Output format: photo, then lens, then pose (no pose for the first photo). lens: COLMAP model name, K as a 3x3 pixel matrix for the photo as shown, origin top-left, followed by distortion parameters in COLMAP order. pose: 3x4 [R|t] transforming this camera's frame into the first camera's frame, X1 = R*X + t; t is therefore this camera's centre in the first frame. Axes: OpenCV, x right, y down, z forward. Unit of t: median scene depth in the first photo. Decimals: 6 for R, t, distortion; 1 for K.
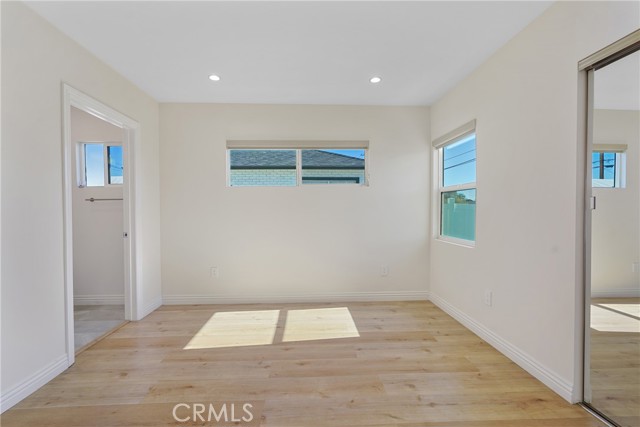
lens RADIAL K [[282.5, 0, 317.4], [0, 282.5, 214.9], [0, 0, 1]] dist [-0.012745, 0.006432]
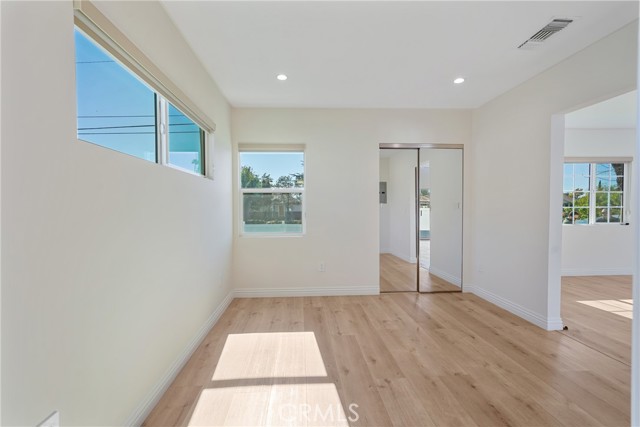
lens RADIAL K [[282.5, 0, 316.4], [0, 282.5, 212.9], [0, 0, 1]] dist [-0.012745, 0.006432]
pose [[-0.018053, -0.009783, 0.999789, -1.010272], [0.020303, 0.999742, 0.010149, -0.013732], [-0.999631, 0.020482, -0.017850, 1.159638]]
